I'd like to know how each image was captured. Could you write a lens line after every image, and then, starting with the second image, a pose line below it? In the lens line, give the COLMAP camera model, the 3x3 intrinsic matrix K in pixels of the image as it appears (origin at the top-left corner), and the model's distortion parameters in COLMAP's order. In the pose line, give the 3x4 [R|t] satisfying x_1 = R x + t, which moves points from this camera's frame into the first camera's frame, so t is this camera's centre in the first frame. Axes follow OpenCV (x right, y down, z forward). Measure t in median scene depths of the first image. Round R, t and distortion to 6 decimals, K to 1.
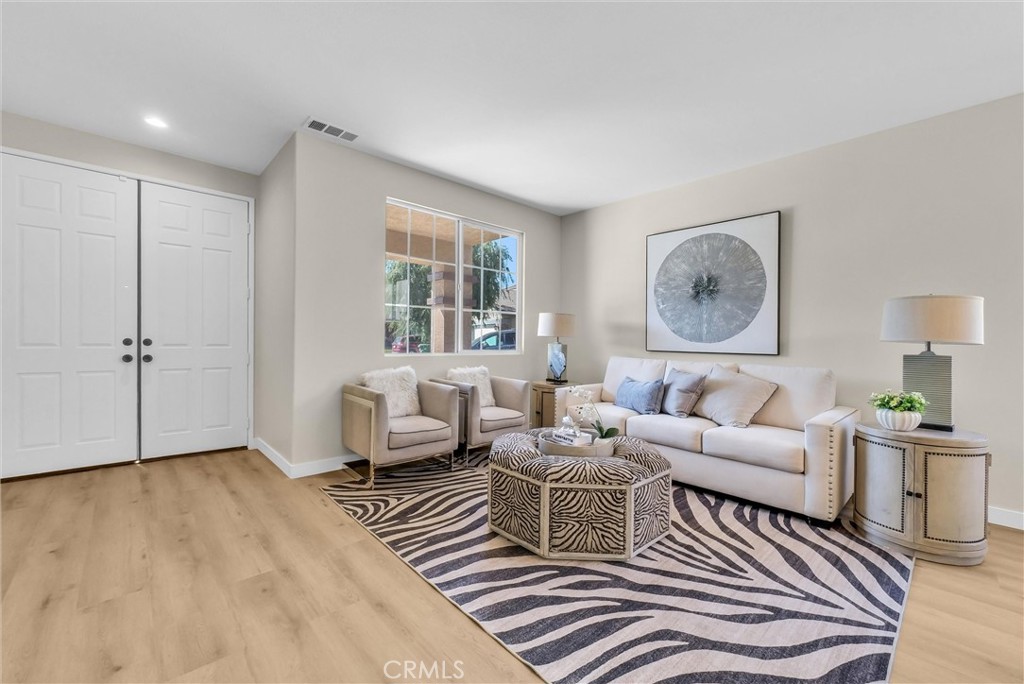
lens RADIAL K [[421.2, 0, 509.5], [0, 421.2, 340.3], [0, 0, 1]] dist [-0.006471, 0.000323]
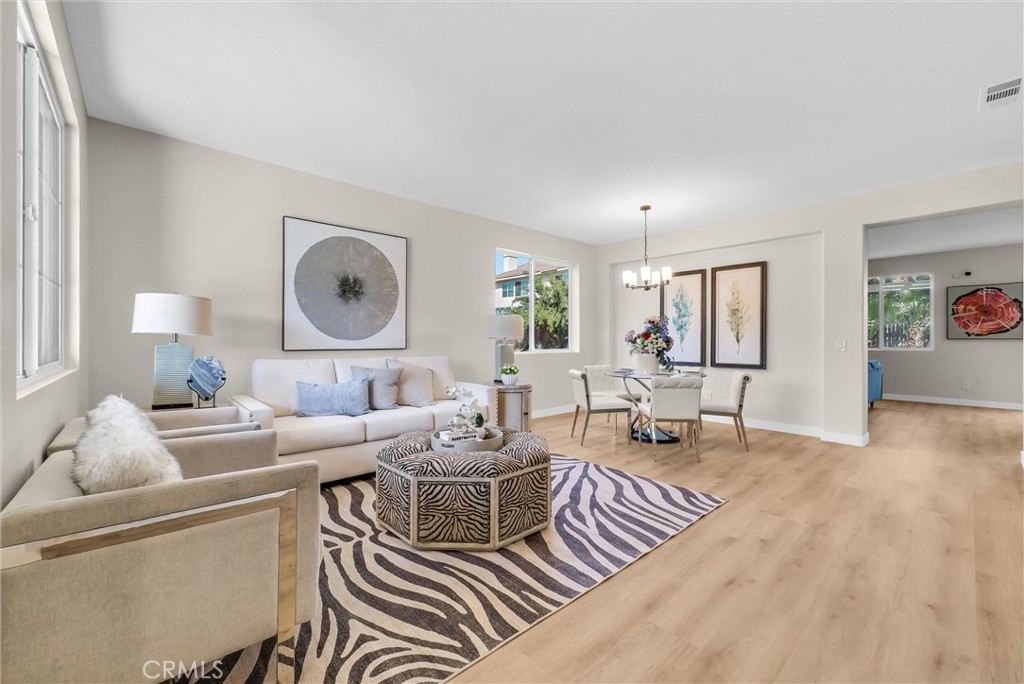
lens RADIAL K [[421.2, 0, 508.7], [0, 421.2, 337.6], [0, 0, 1]] dist [-0.006471, 0.000323]
pose [[-0.001490, -0.014186, 0.999898, -0.907042], [0.001247, 0.999899, 0.014188, -0.022183], [-0.999998, 0.001268, -0.001472, 0.927295]]
